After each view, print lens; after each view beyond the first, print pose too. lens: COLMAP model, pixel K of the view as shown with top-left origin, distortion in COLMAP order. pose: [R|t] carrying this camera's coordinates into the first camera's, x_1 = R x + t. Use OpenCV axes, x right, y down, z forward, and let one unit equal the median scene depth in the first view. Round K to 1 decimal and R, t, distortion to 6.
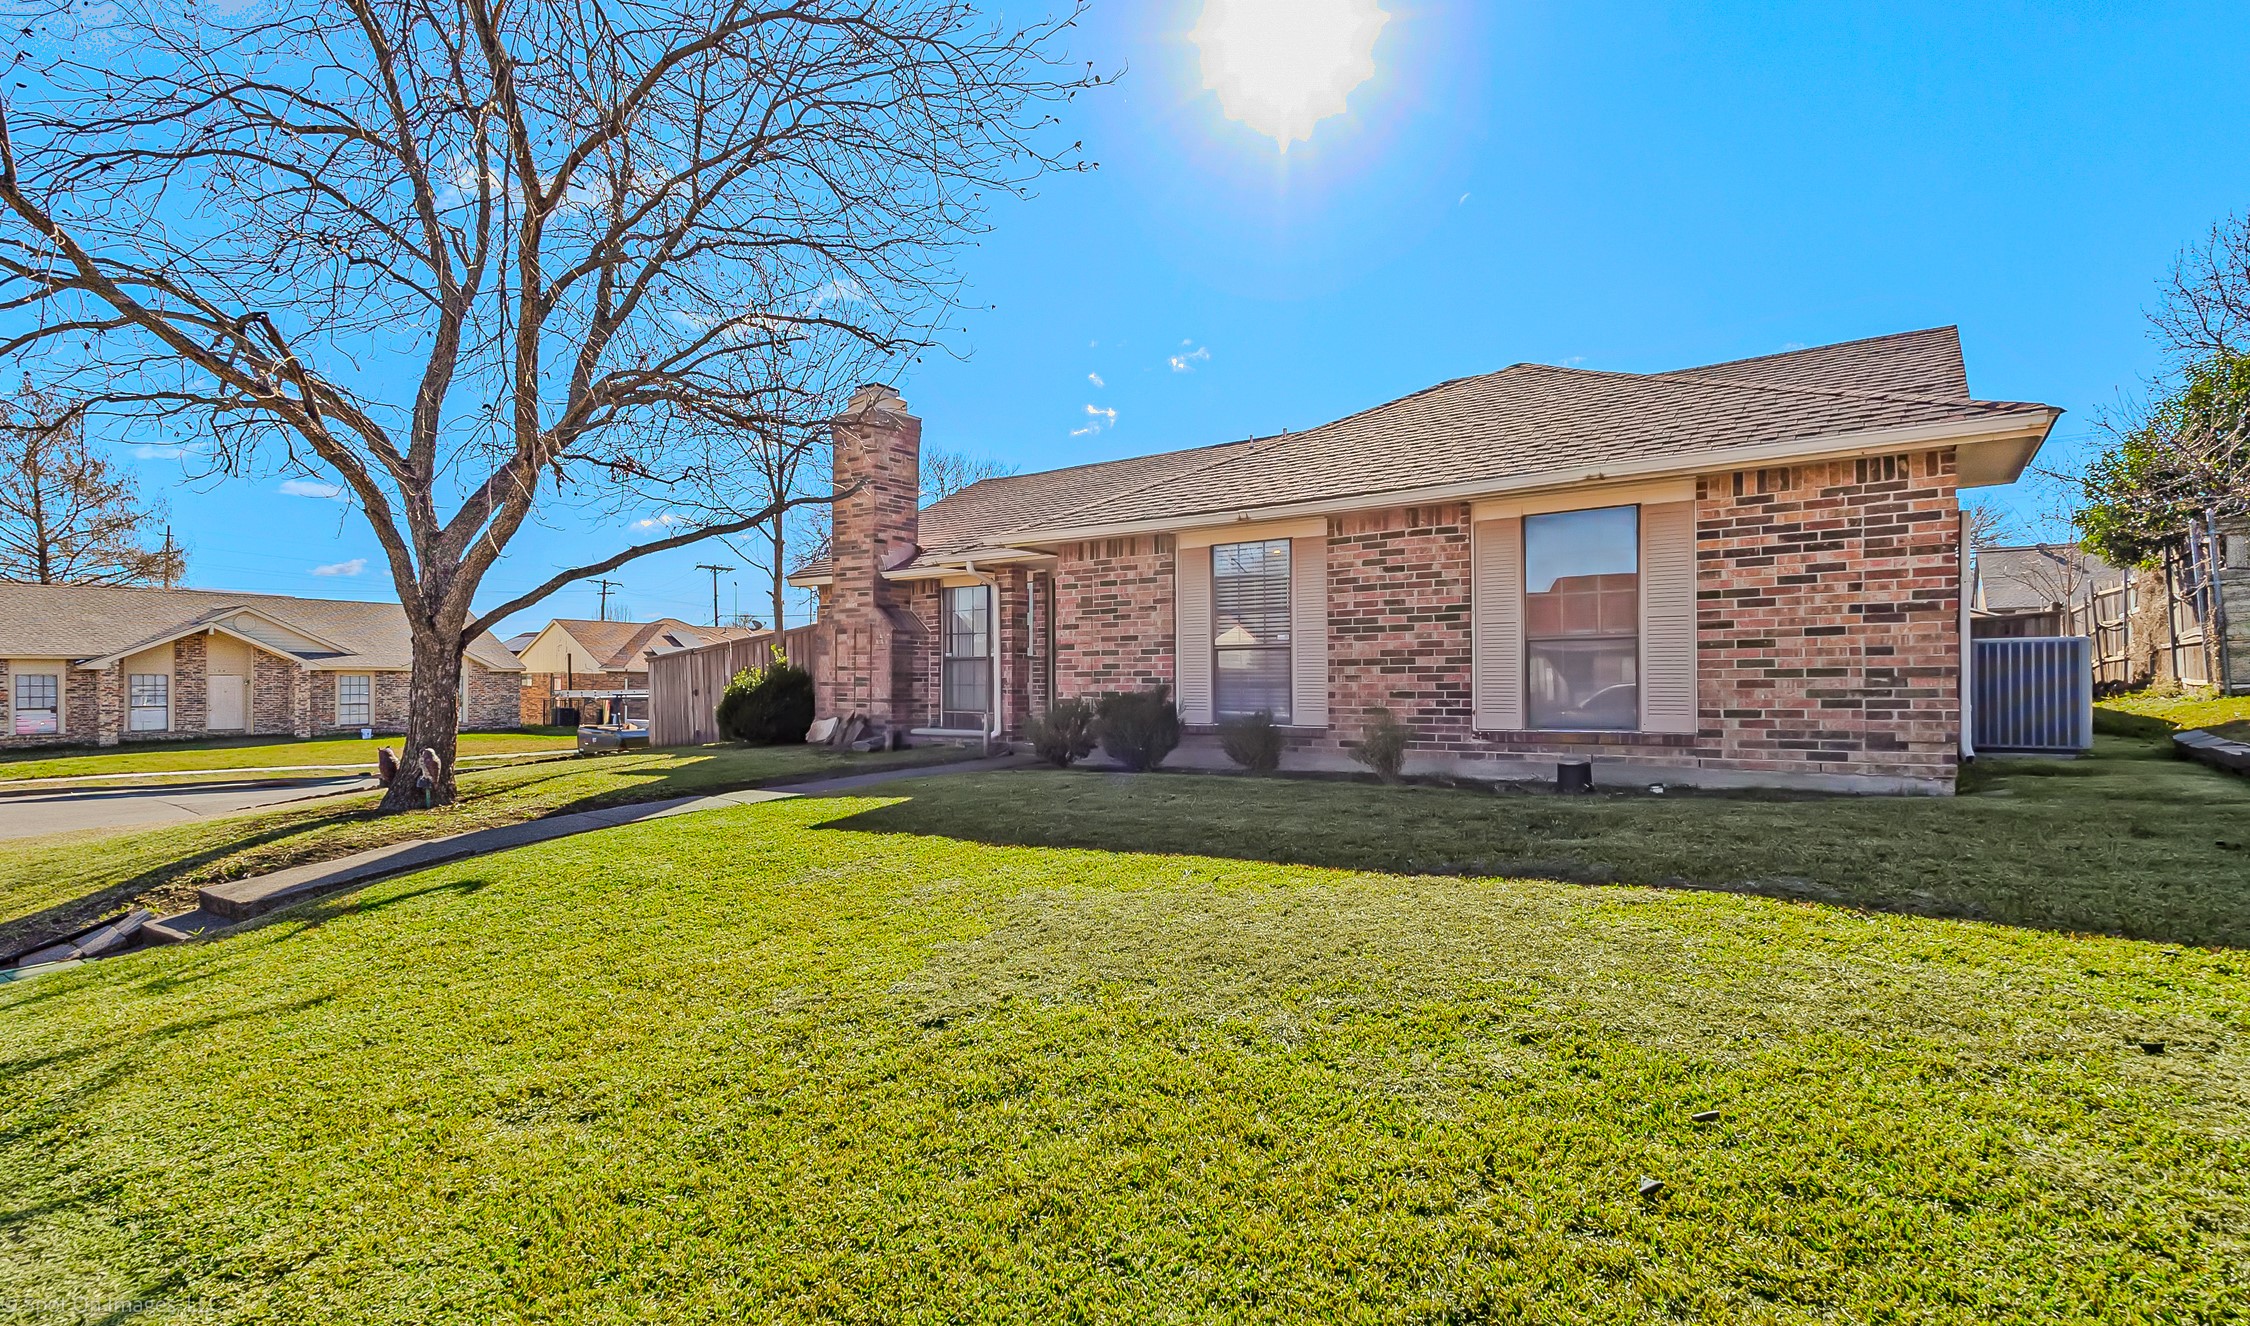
lens RADIAL K [[647.0, 0, 1027.9], [0, 647.0, 696.7], [0, 0, 1]] dist [-0.000039, 0.000034]
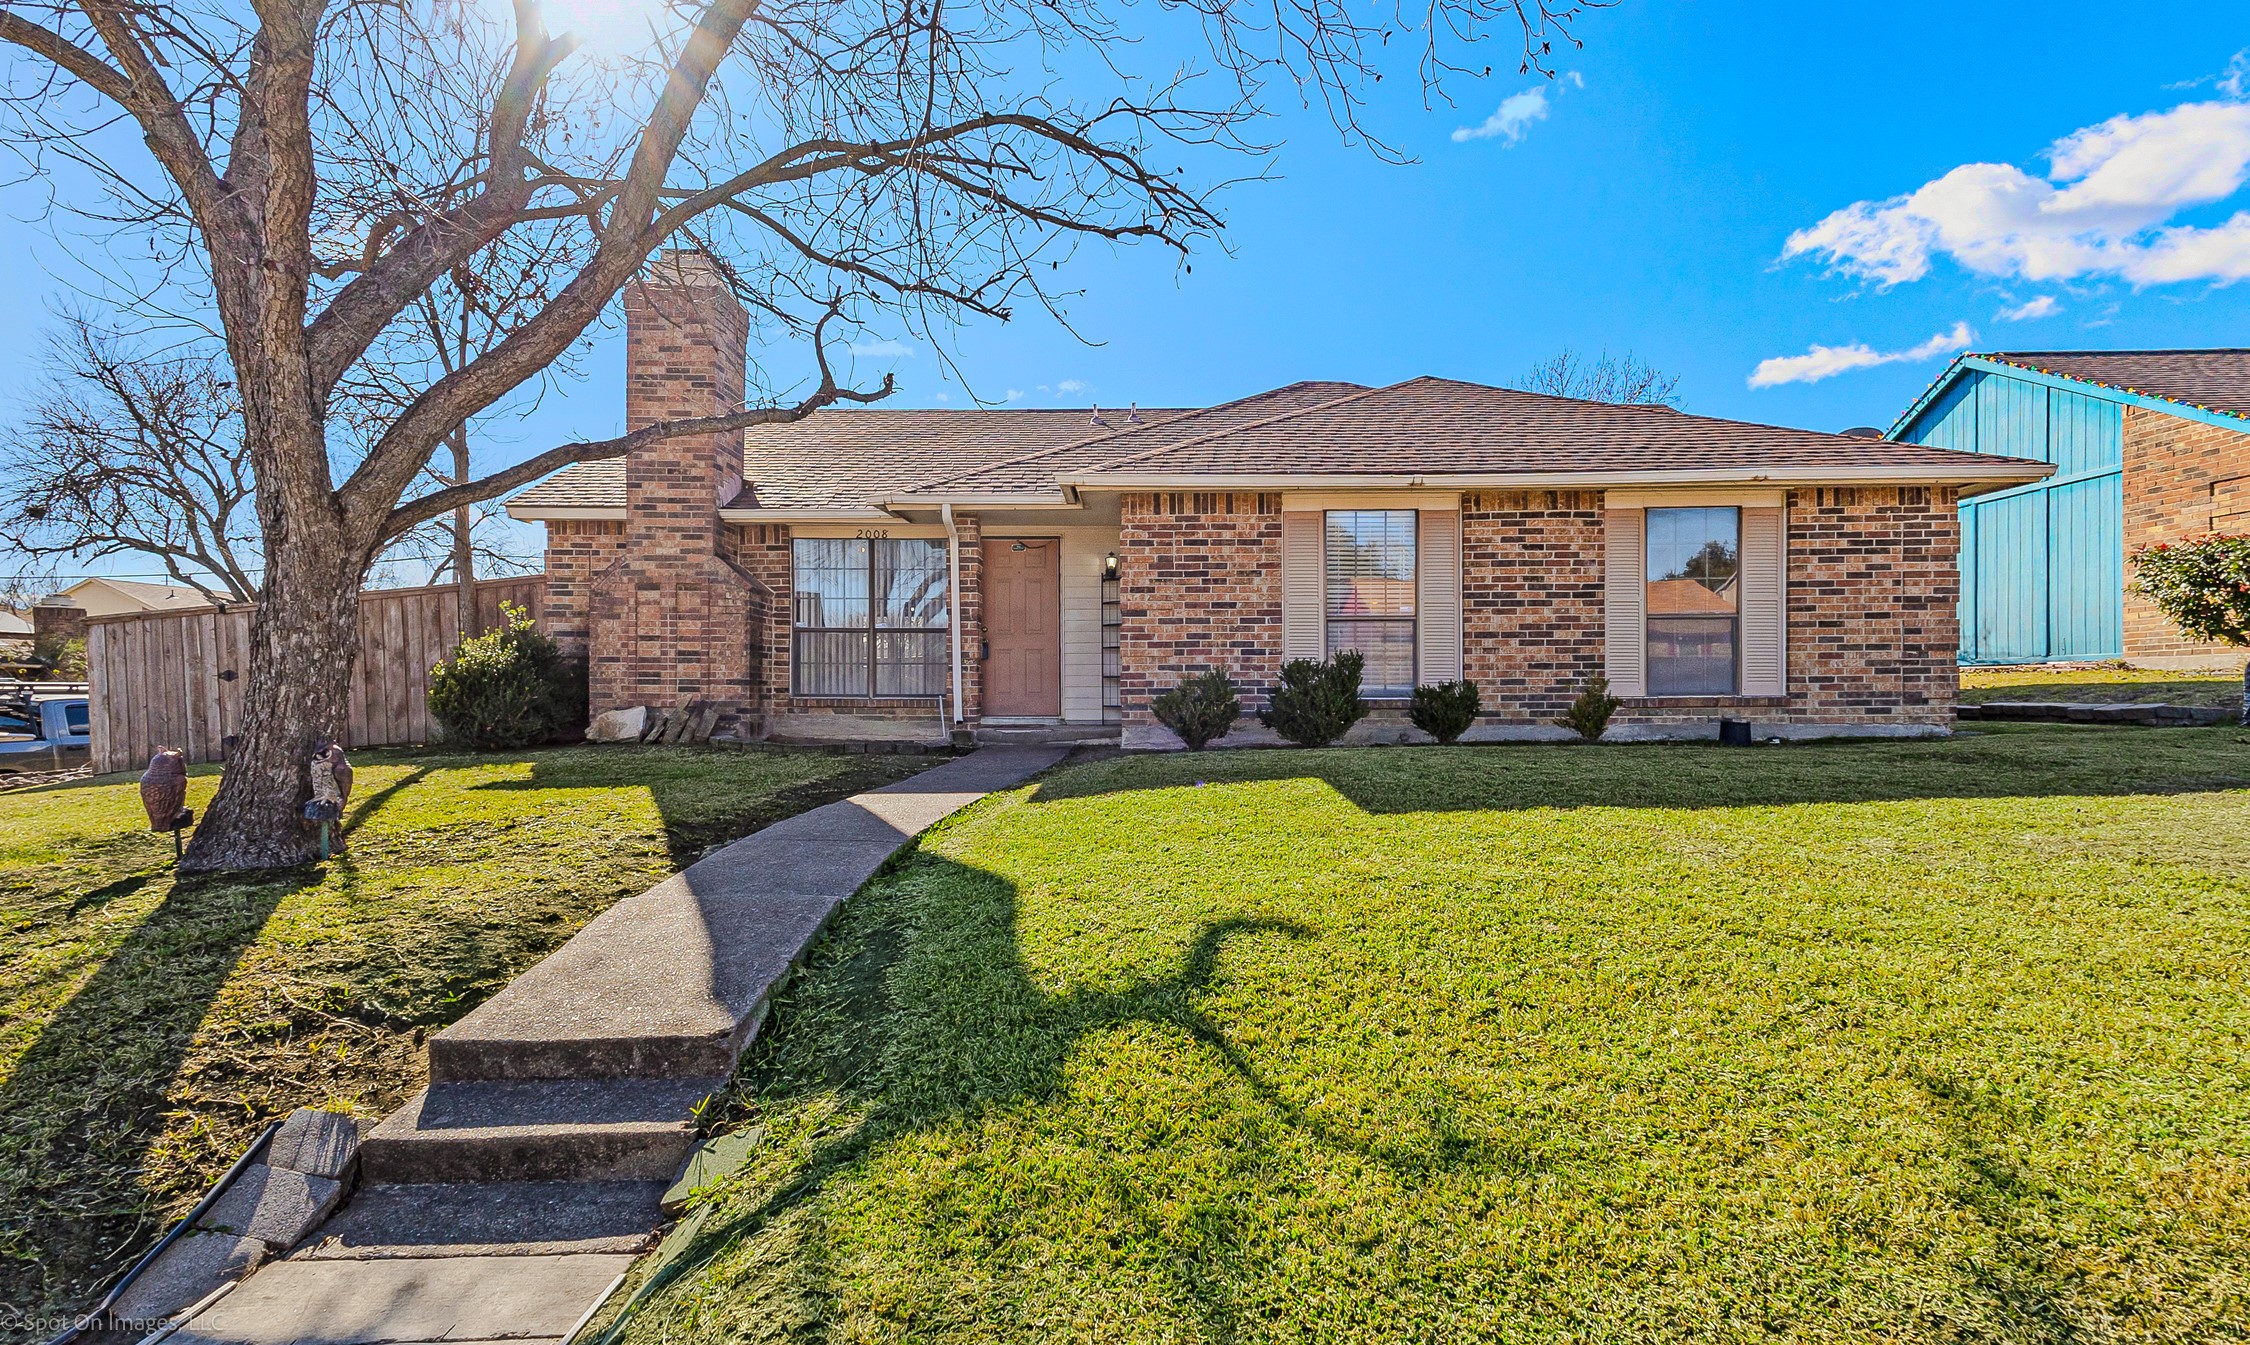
lens RADIAL K [[729.5, 0, 1128.8], [0, 729.5, 687.1], [0, 0, 1]] dist [0.004444, 0.000009]
pose [[0.914543, -0.000888, 0.404488, -0.550976], [-0.000955, 0.999990, 0.004356, 0.028214], [-0.404488, -0.004370, 0.914533, 0.183672]]
